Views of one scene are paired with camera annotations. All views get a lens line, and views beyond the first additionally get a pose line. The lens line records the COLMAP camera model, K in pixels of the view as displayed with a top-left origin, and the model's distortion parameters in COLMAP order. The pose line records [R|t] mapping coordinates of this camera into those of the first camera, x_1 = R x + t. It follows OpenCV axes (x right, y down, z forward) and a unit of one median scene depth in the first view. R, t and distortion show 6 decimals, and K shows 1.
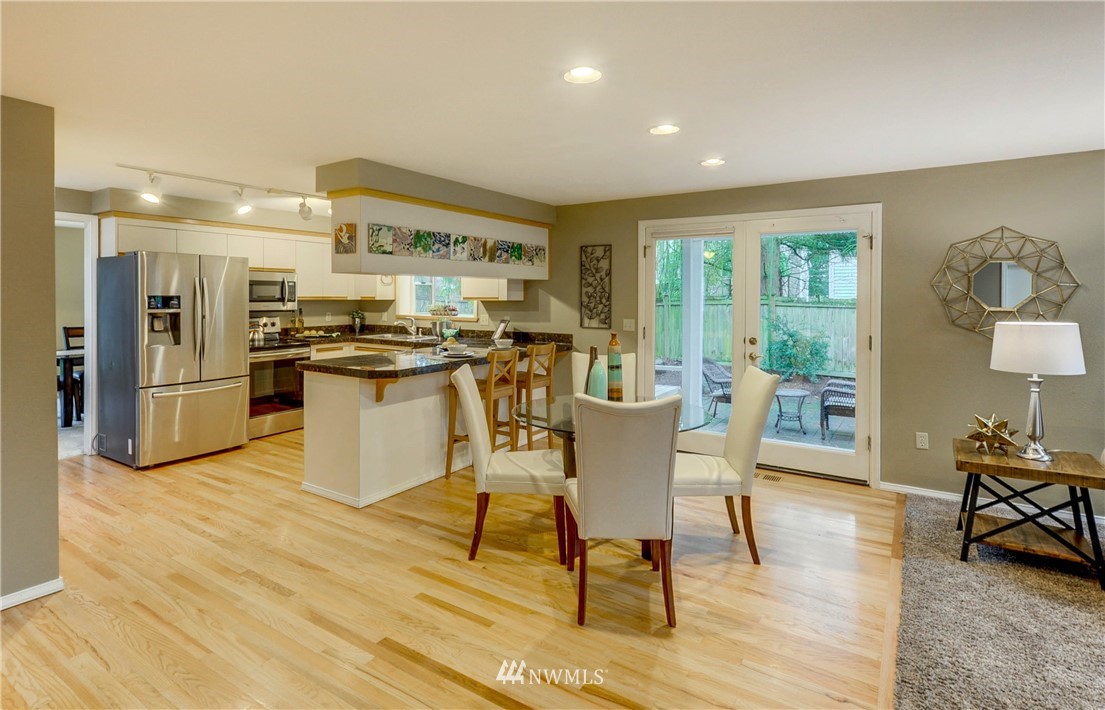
lens RADIAL K [[529.7, 0, 549.4], [0, 529.7, 300.3], [0, 0, 1]] dist [-0.001700, -0.000425]
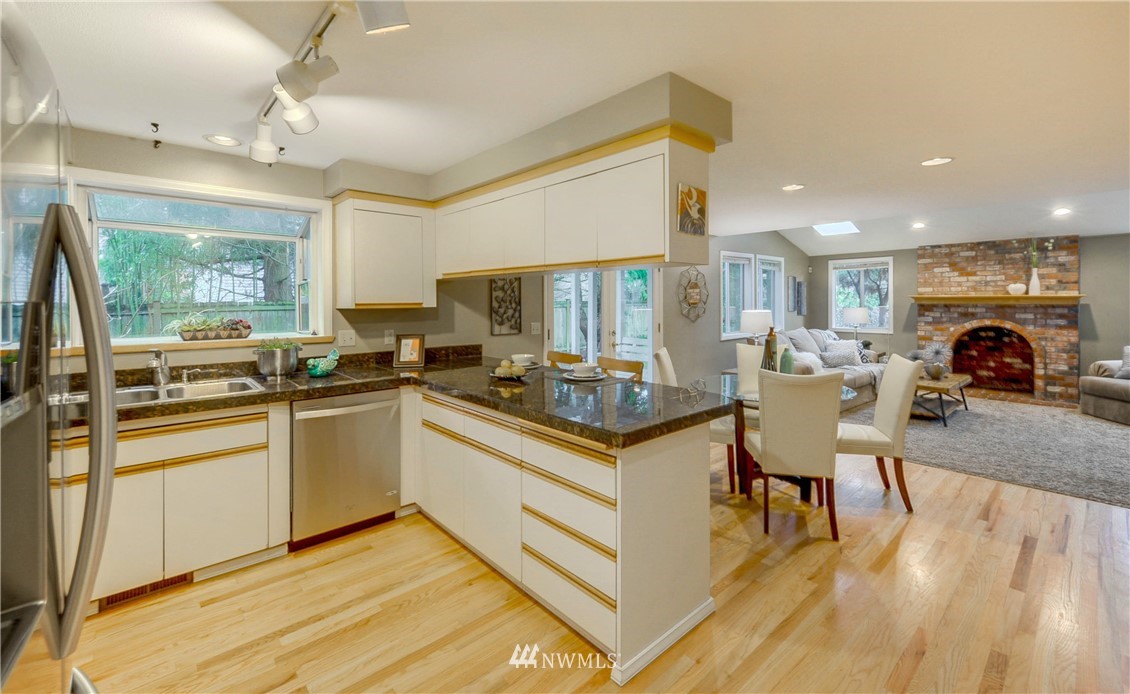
lens RADIAL K [[467.3, 0, 514.3], [0, 467.3, 303.3], [0, 0, 1]] dist [0.003860, 0.000612]
pose [[0.319342, -0.007839, 0.947607, -0.702718], [0.012448, 0.999914, 0.004077, -0.006517], [-0.947558, 0.010494, 0.319412, 0.726142]]
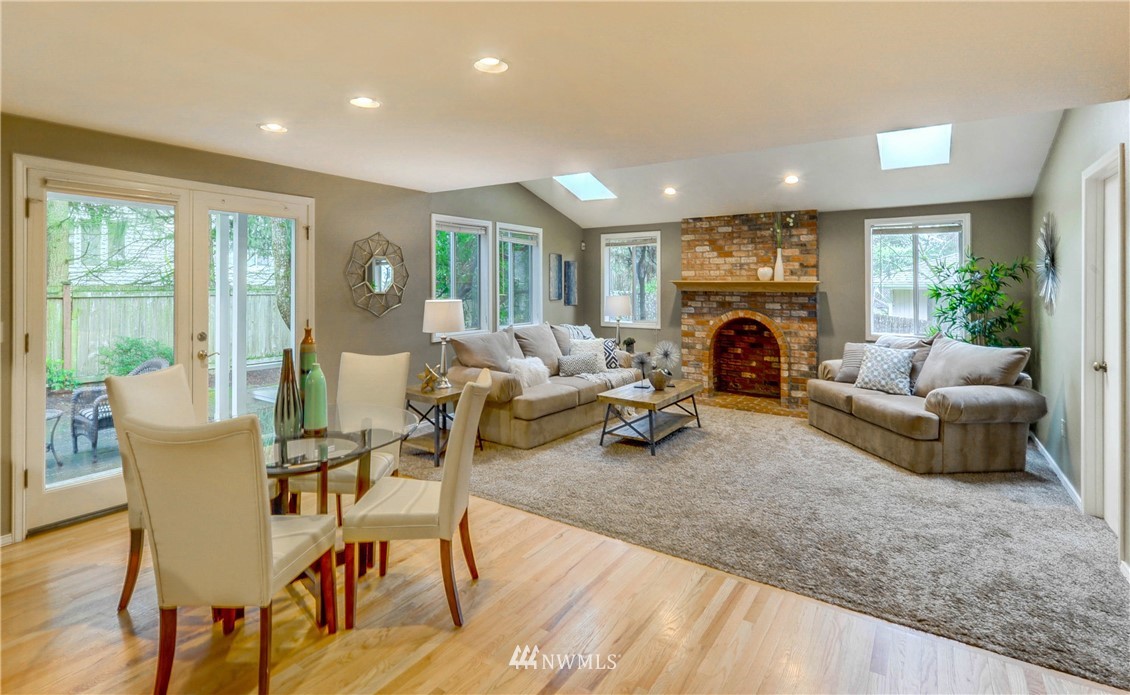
lens RADIAL K [[573.9, 0, 565.6], [0, 573.9, 282.8], [0, 0, 1]] dist [-0.000028, -0.000198]
pose [[0.018113, 0.002730, 0.999832, -0.386135], [0.004908, 0.999984, -0.002820, -0.001554], [-0.999824, 0.004959, 0.018100, 0.312808]]
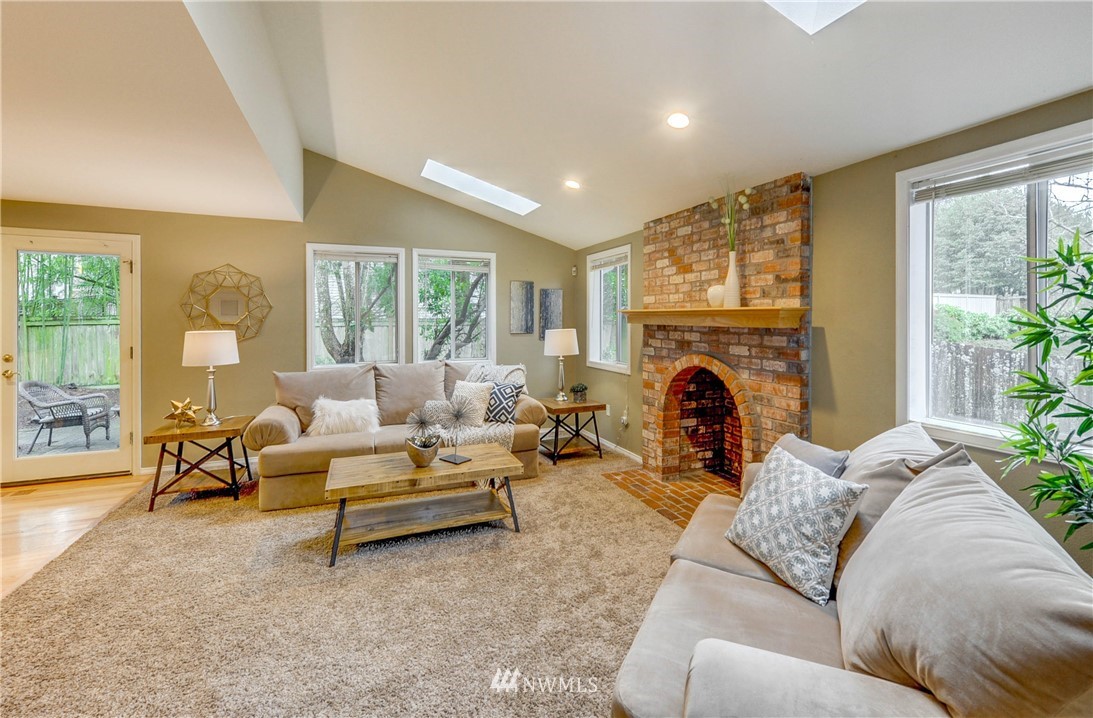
lens RADIAL K [[472.9, 0, 509.9], [0, 472.9, 322.7], [0, 0, 1]] dist [0.002062, 0.000023]
pose [[0.585885, -0.006302, 0.810370, 0.155636], [0.003948, 0.999980, 0.004922, 0.007321], [-0.810385, 0.000316, 0.585898, -0.190227]]
